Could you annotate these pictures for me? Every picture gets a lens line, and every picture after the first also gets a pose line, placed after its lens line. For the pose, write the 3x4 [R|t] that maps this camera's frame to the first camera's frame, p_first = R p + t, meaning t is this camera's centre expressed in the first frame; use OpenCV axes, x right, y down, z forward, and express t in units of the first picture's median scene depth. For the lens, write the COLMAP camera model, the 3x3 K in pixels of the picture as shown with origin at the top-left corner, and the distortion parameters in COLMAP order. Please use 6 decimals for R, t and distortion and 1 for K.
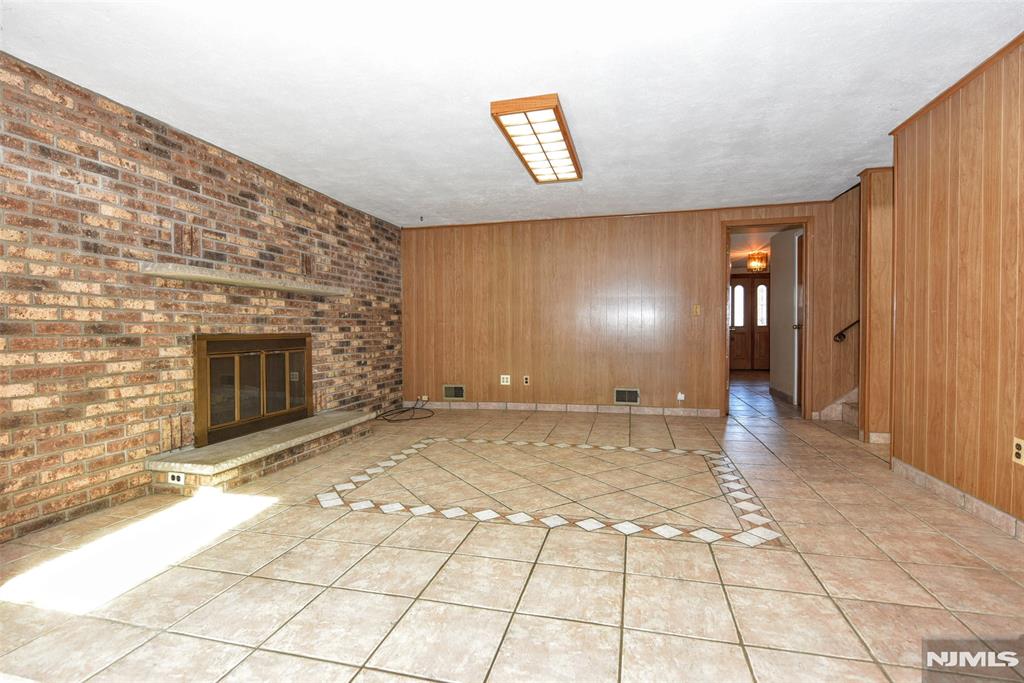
lens RADIAL K [[483.4, 0, 509.9], [0, 483.4, 339.6], [0, 0, 1]] dist [-0.006555, -0.002654]
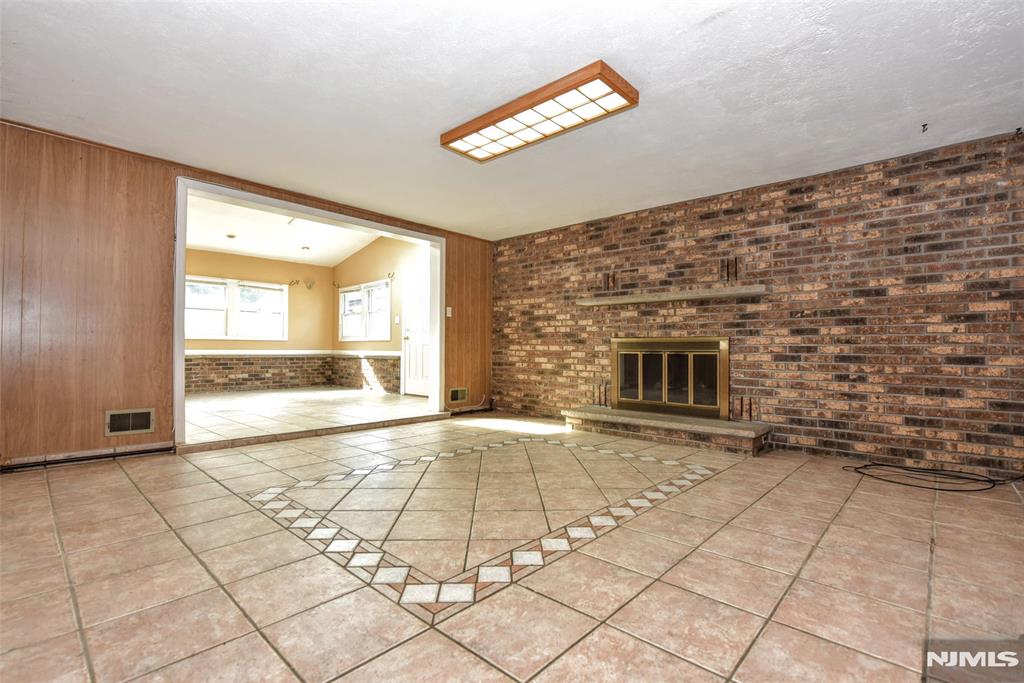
lens RADIAL K [[460.5, 0, 515.9], [0, 460.5, 341.7], [0, 0, 1]] dist [-0.008967, 0.000241]
pose [[-0.471699, -0.011071, -0.881690, 0.791270], [-0.020989, 0.999779, -0.001325, 0.009513], [0.881510, 0.017881, -0.471827, 1.327307]]
